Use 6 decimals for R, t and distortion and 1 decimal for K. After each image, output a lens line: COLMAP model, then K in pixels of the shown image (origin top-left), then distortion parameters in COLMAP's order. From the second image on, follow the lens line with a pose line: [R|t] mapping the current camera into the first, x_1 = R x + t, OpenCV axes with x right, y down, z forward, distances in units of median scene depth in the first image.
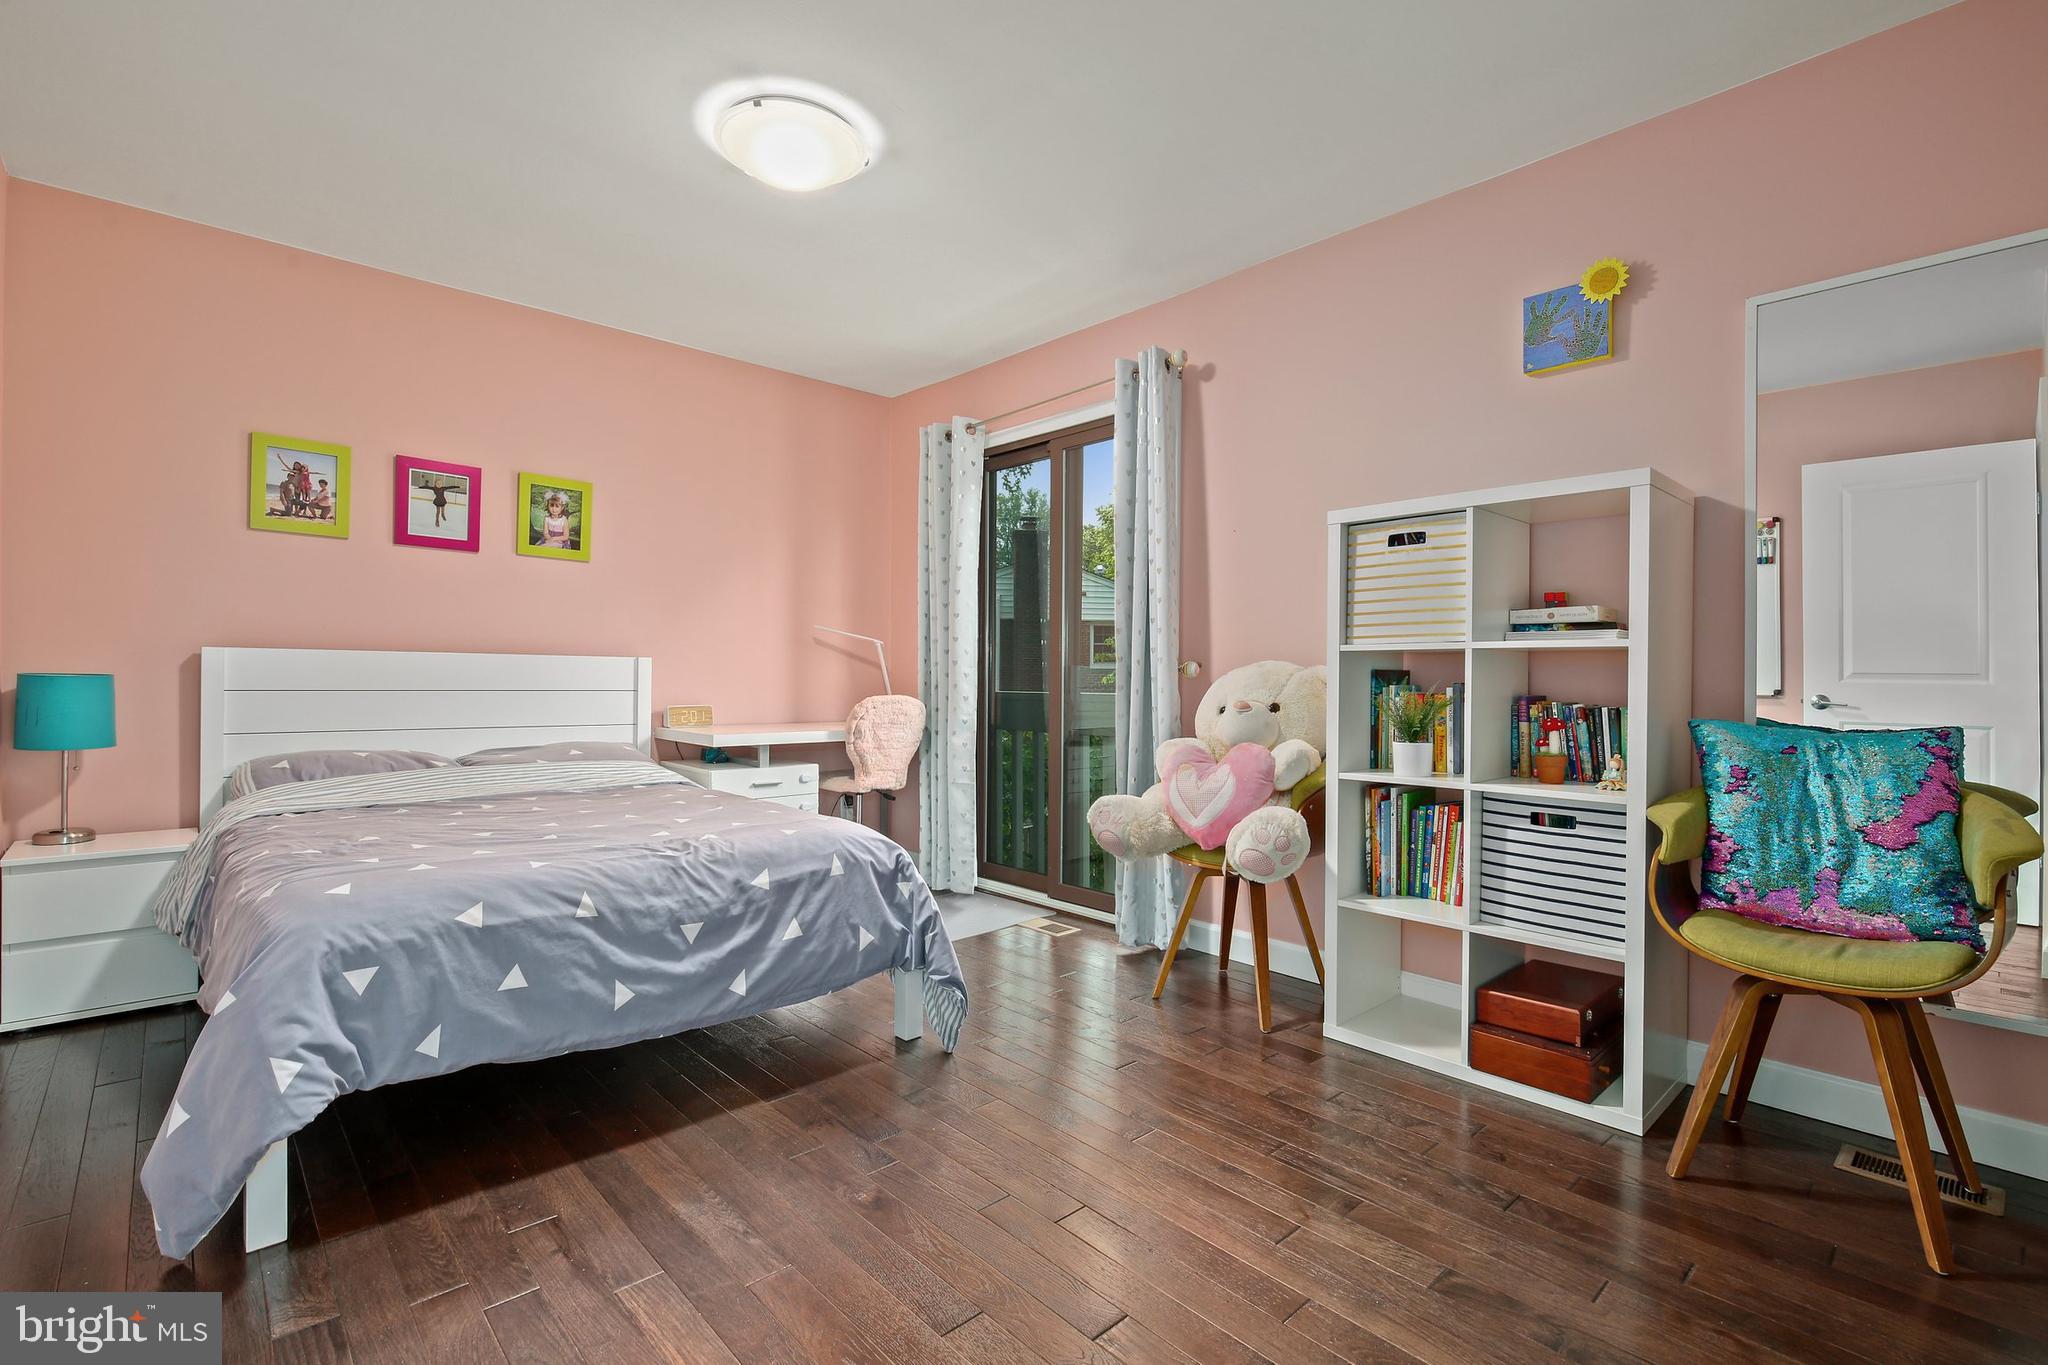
lens RADIAL K [[935.2, 0, 1022.4], [0, 935.2, 679.6], [0, 0, 1]] dist [-0.002257, 0.000537]
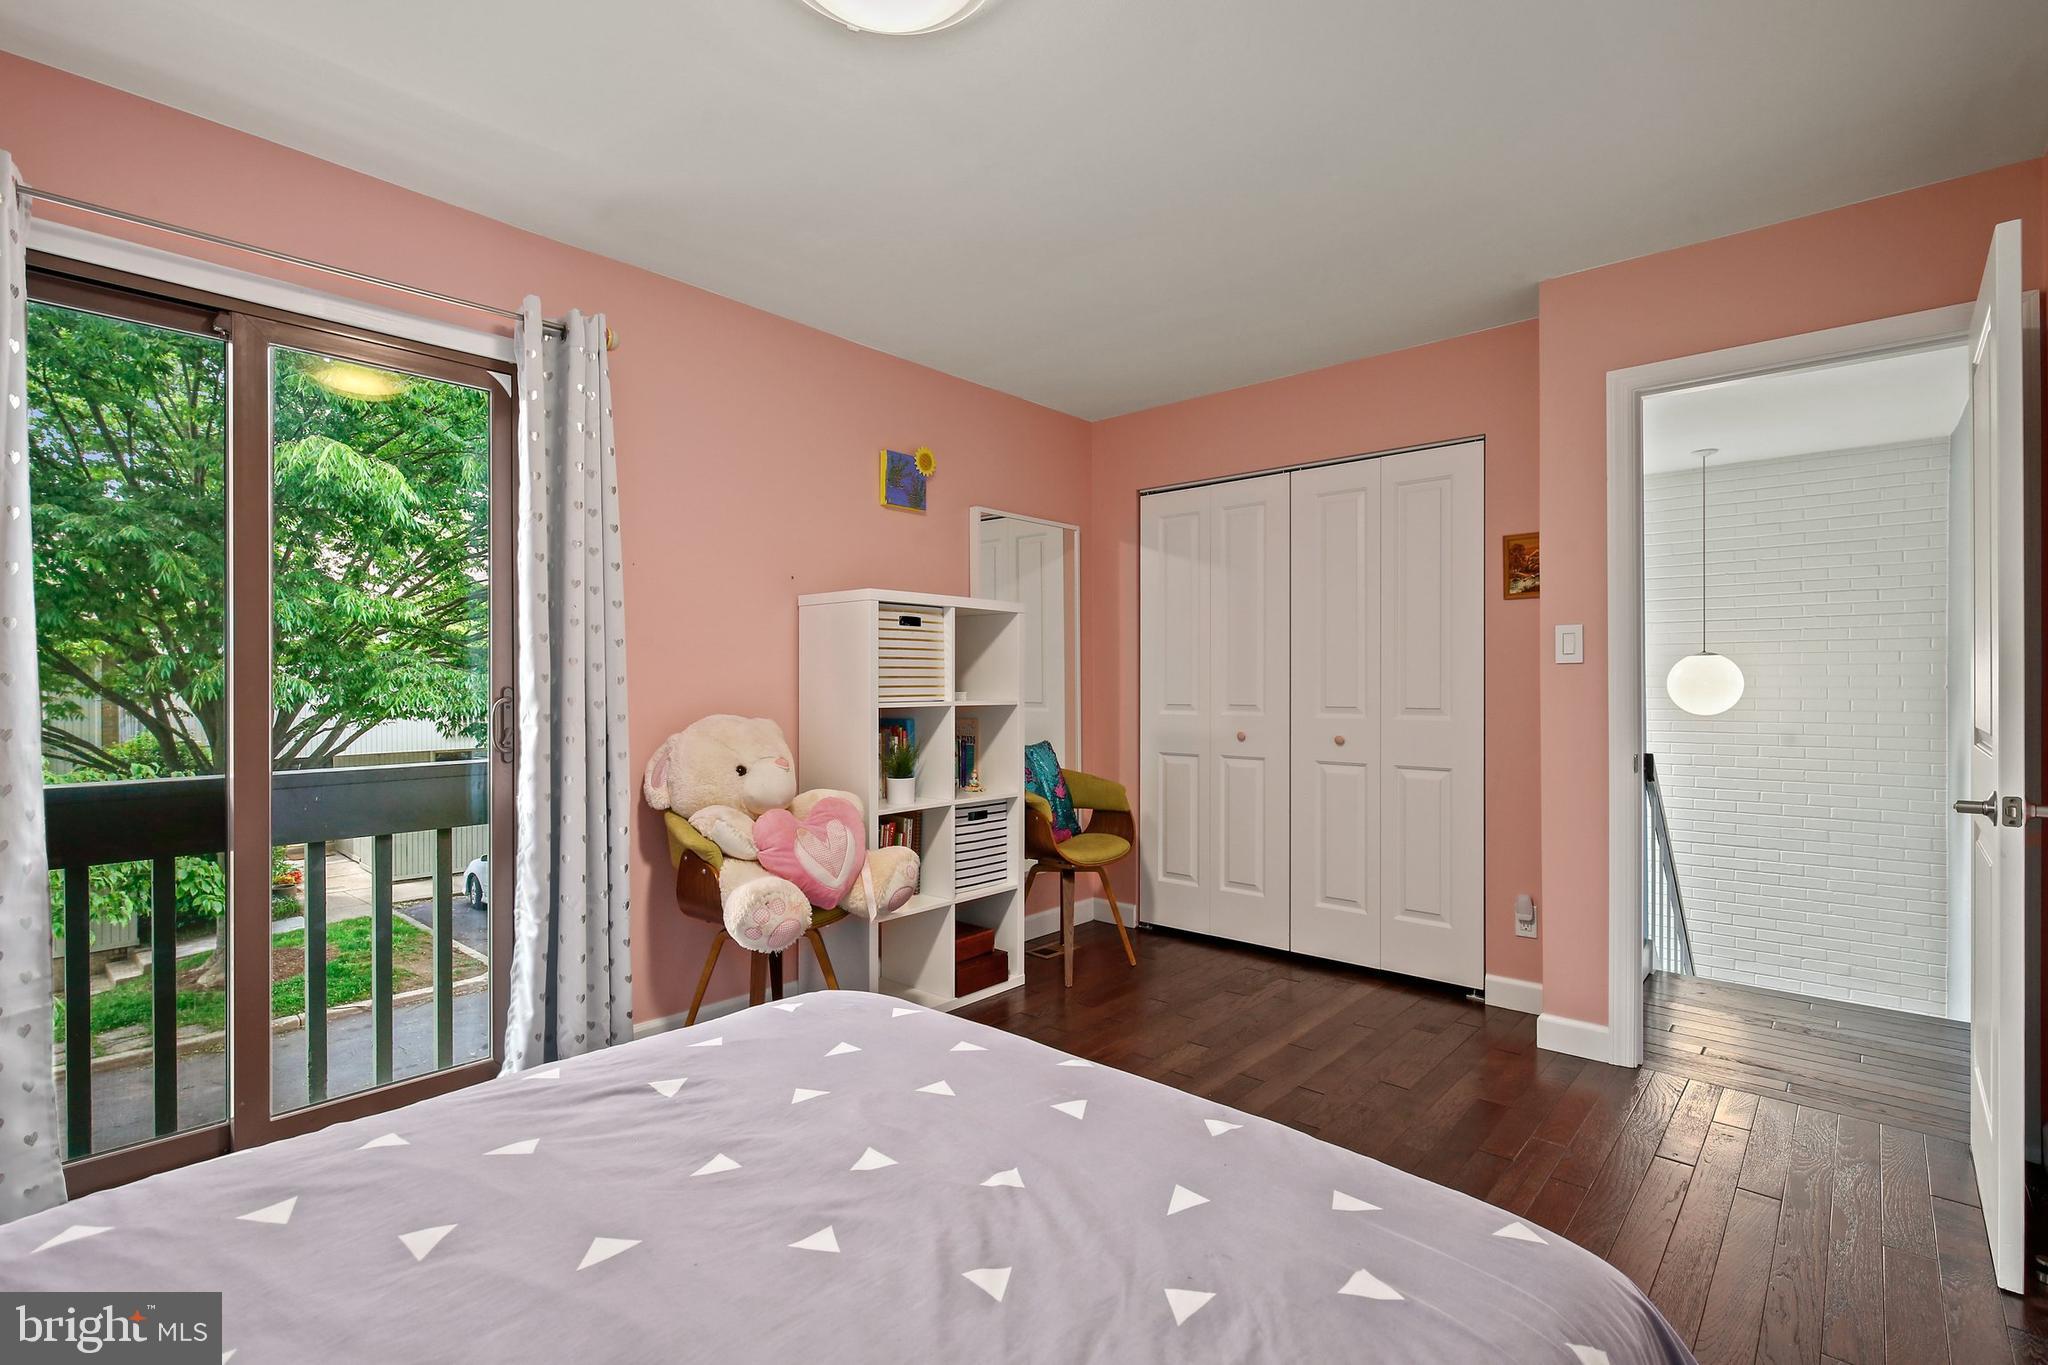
lens RADIAL K [[935.2, 0, 1029.7], [0, 935.2, 687.4], [0, 0, 1]] dist [-0.002257, 0.000537]
pose [[-0.106936, -0.006287, 0.994246, -0.922584], [0.000930, 0.999979, 0.006424, -0.068235], [-0.994265, 0.001612, -0.106928, 1.000471]]
